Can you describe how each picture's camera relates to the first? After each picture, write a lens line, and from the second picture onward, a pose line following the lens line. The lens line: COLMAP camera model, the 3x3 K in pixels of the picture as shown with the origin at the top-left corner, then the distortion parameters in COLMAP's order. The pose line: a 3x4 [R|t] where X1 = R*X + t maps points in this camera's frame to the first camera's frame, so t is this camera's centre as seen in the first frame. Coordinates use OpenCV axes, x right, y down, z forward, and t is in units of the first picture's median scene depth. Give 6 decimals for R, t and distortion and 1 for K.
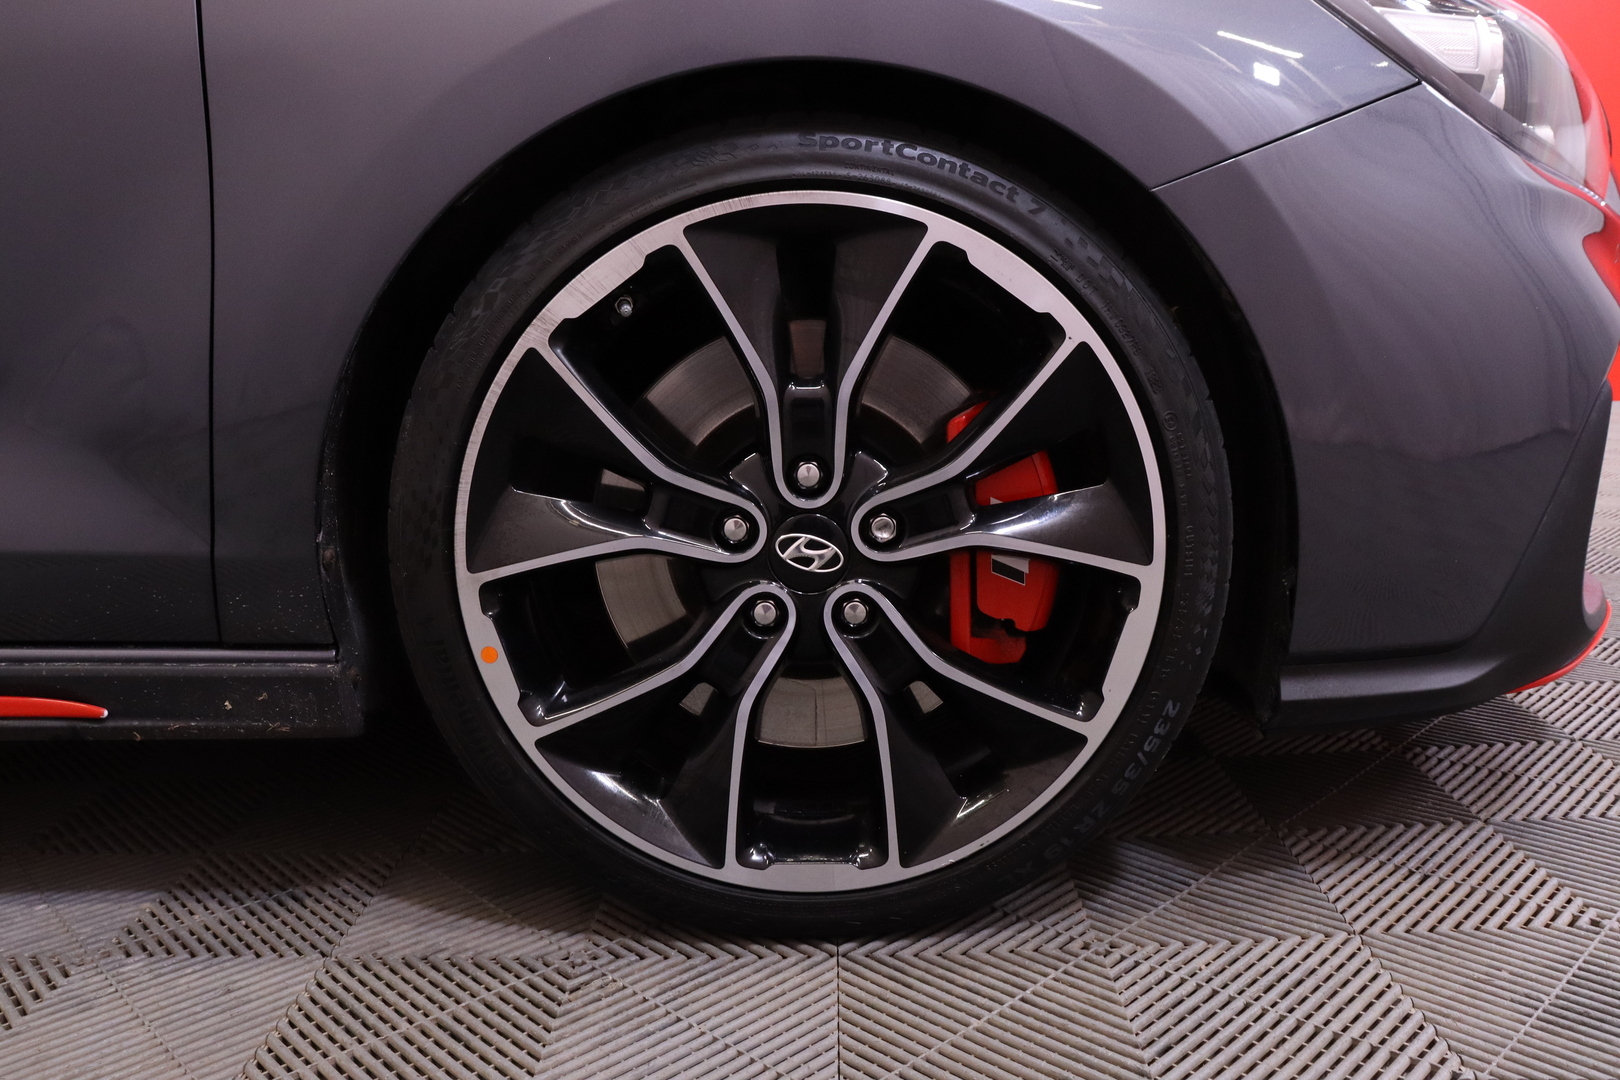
lens RADIAL K [[1306.1, 0, 809.6], [0, 1306.1, 508.0], [0, 0, 1]] dist [-0.061577, 0.000520]
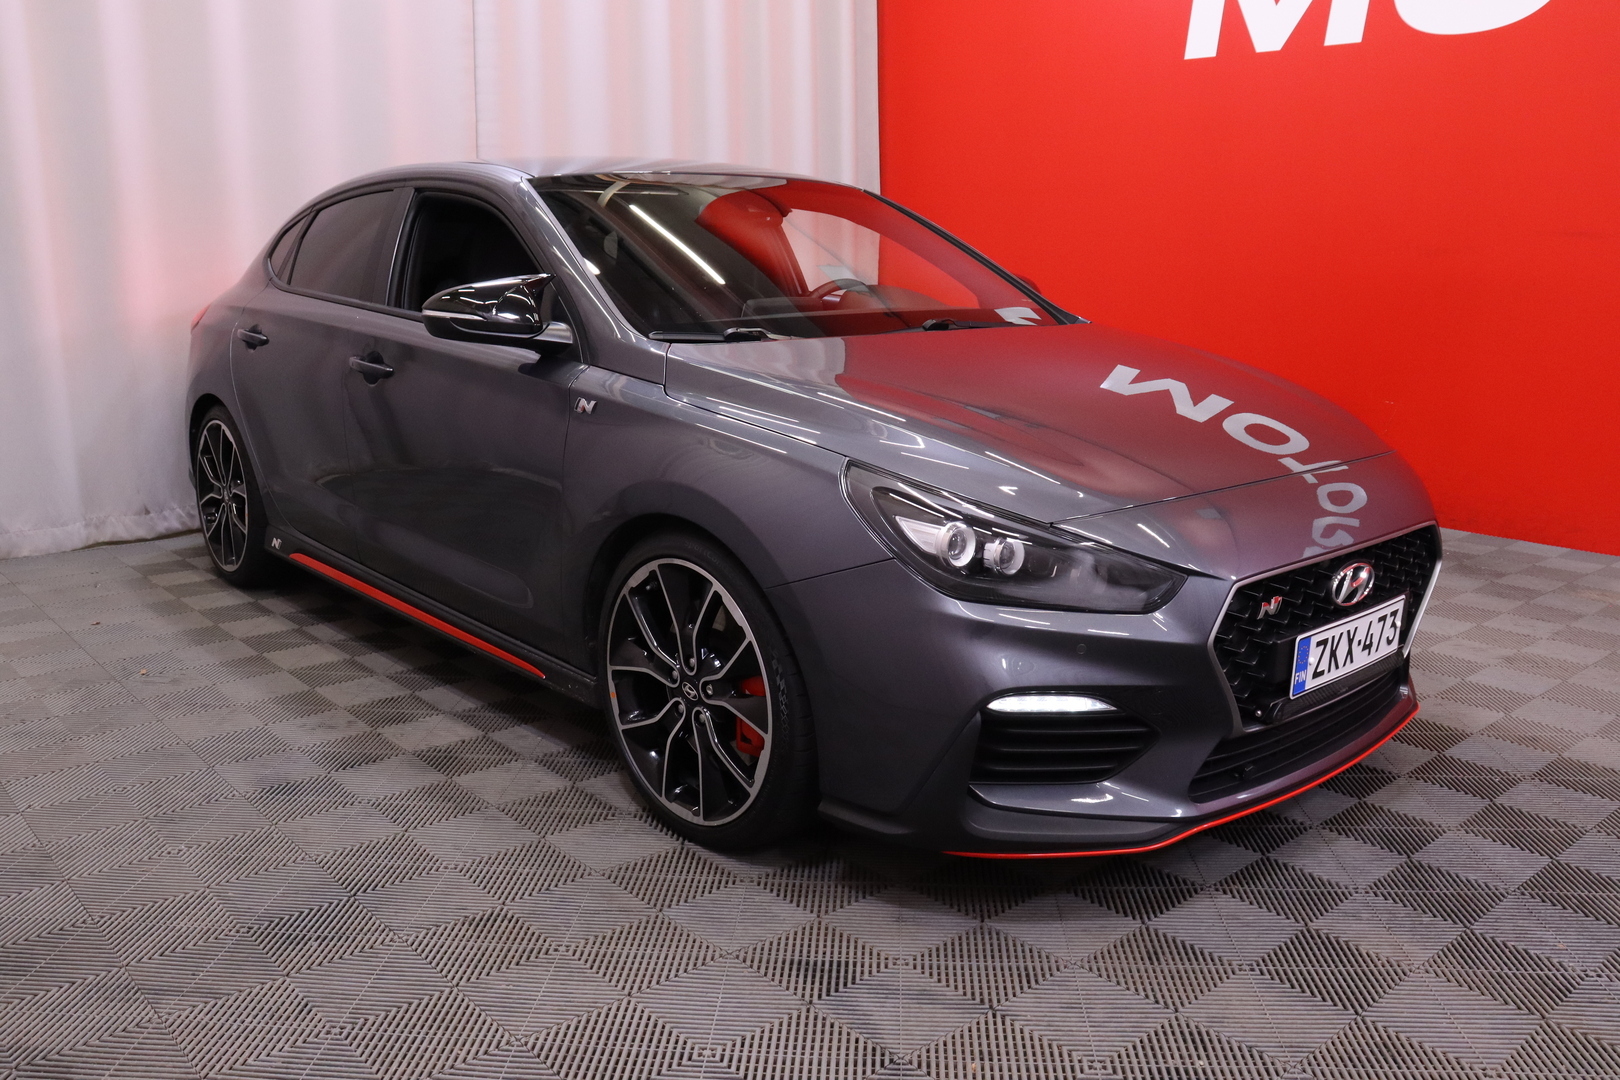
lens RADIAL K [[1406.6, 0, 810.0], [0, 1406.6, 540.0], [0, 0, 1]] dist [-0.003426, -0.001194]
pose [[0.678264, 0.196040, -0.708185, 2.103885], [-0.143982, 0.980530, 0.133531, -0.675145], [0.720574, 0.011396, 0.693284, -0.783404]]
